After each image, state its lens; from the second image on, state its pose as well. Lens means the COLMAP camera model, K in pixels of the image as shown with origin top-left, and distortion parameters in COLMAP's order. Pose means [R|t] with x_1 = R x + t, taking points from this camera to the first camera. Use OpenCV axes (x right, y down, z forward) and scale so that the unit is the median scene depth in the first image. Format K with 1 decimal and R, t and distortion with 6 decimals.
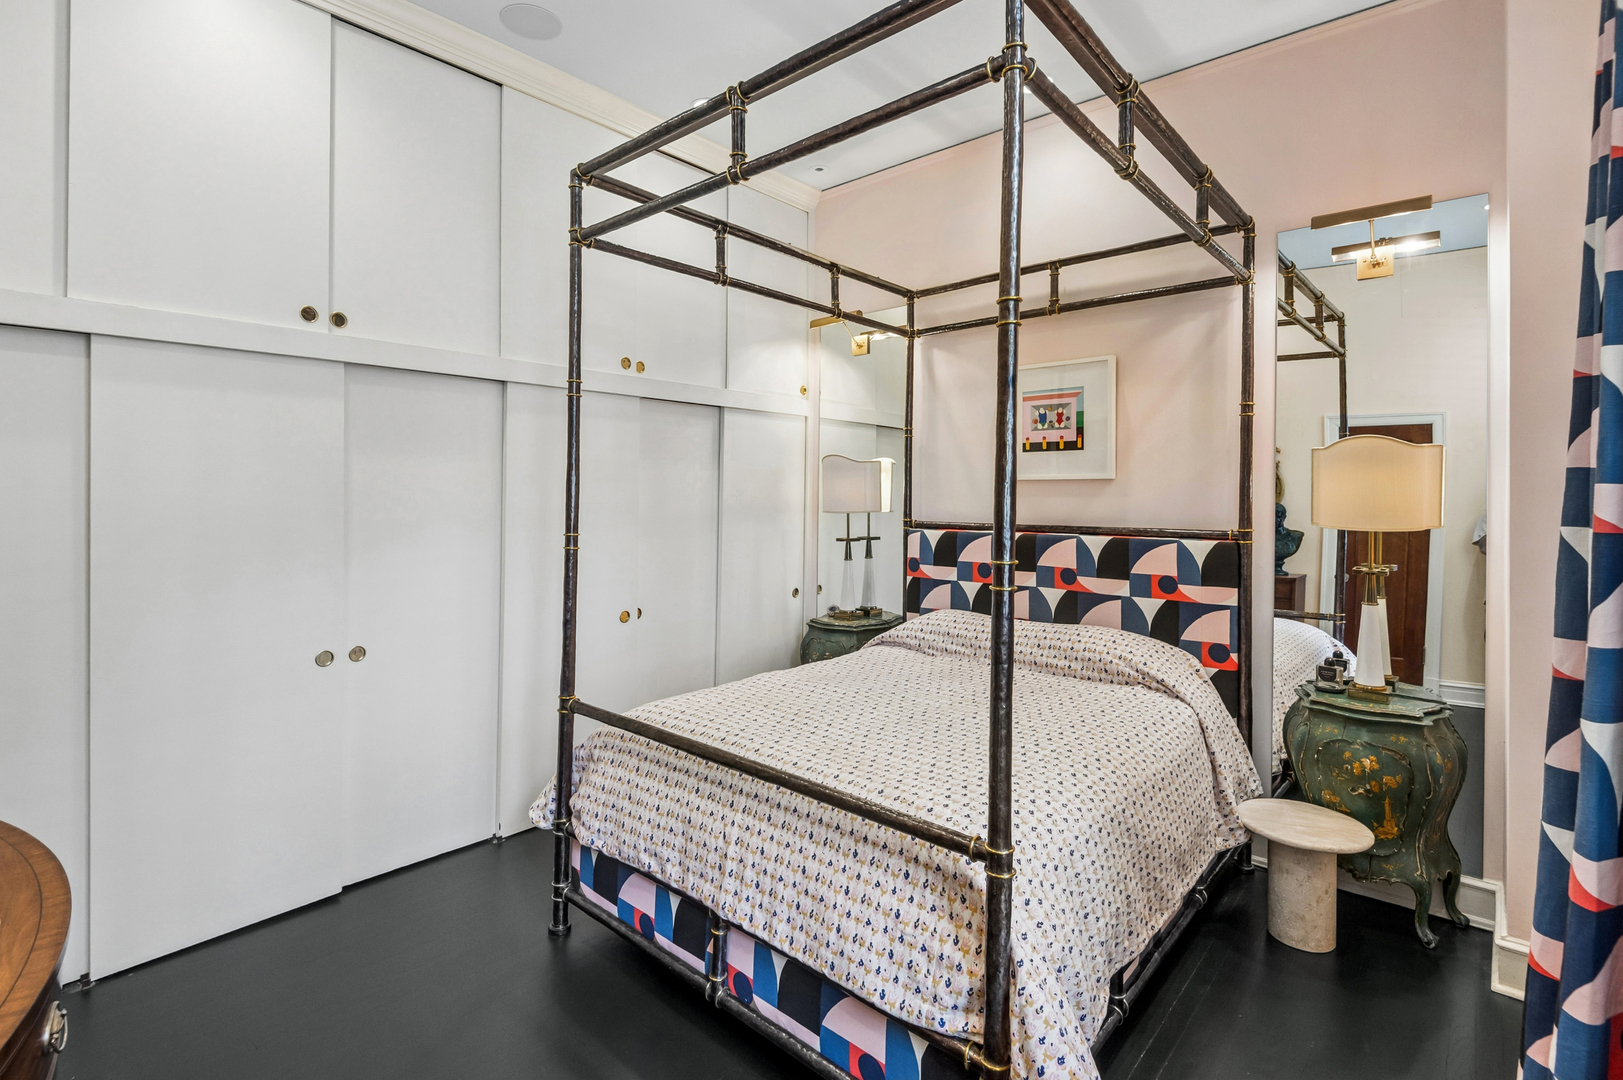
lens RADIAL K [[738.0, 0, 802.7], [0, 738.0, 501.8], [0, 0, 1]] dist [-0.001665, 0.000004]
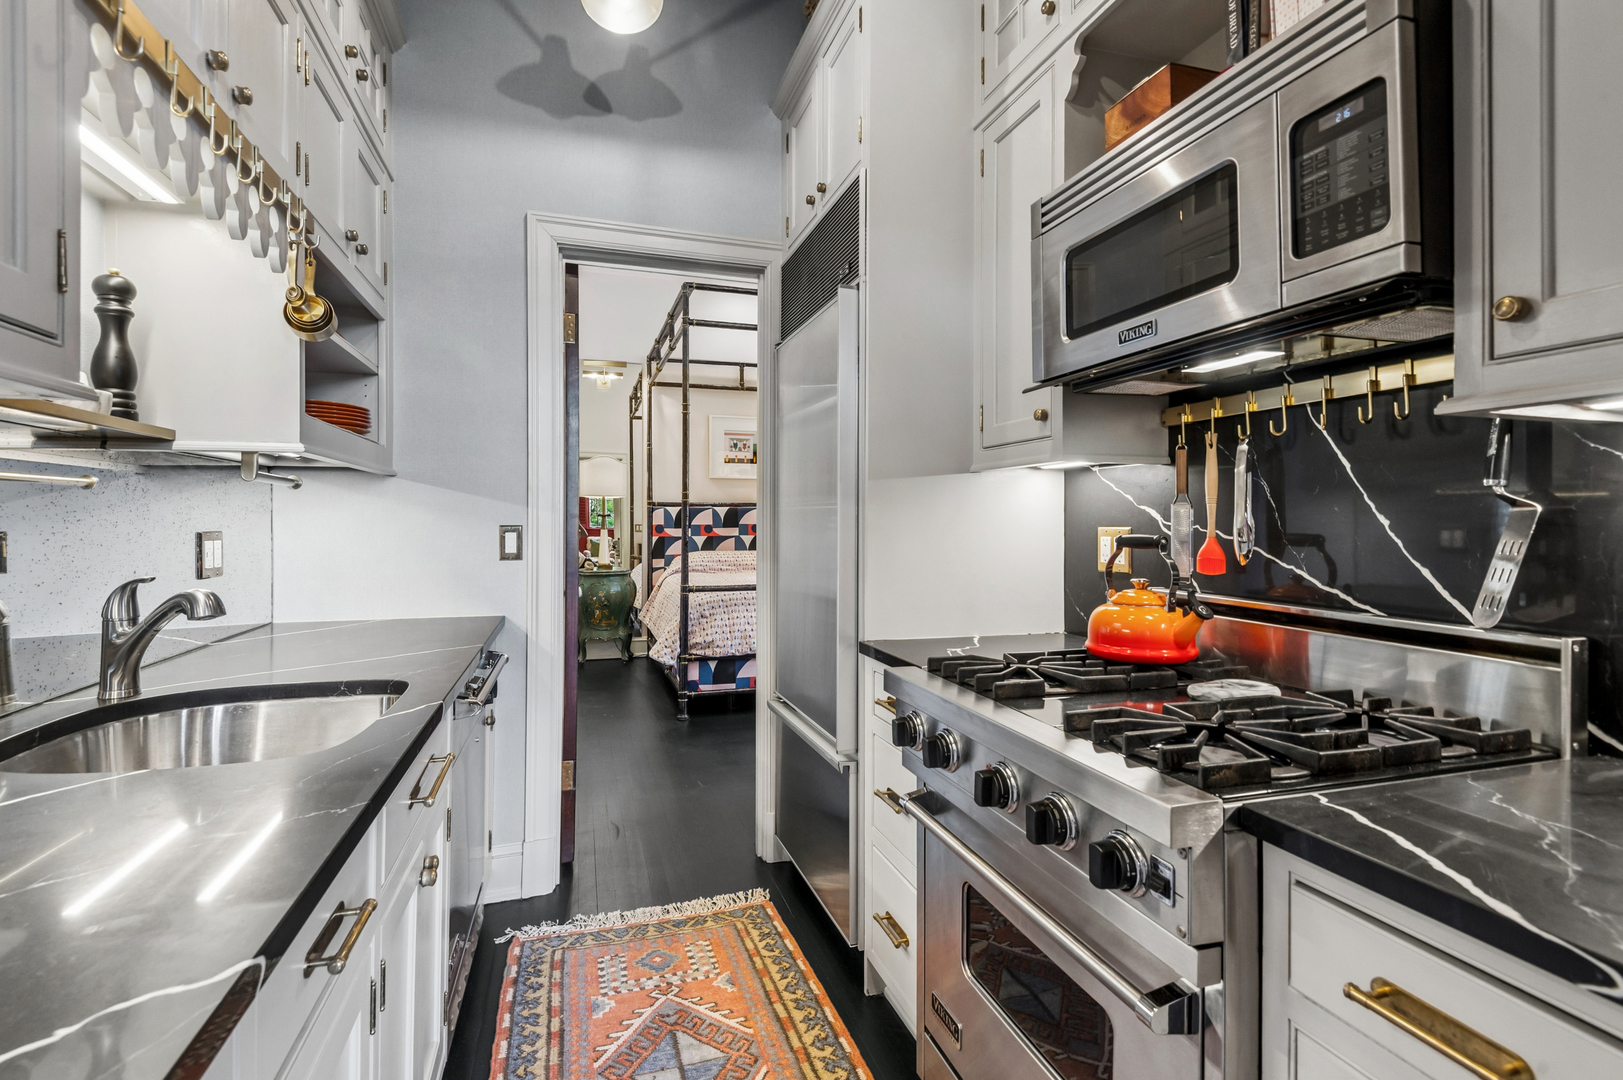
lens RADIAL K [[745.2, 0, 800.0], [0, 745.2, 511.3], [0, 0, 1]] dist [0.033350, -0.025464]
pose [[0.508407, -0.004423, 0.861106, -1.454948], [0.005410, 0.999983, 0.001943, 0.060145], [-0.861100, 0.003671, 0.508422, -0.115871]]
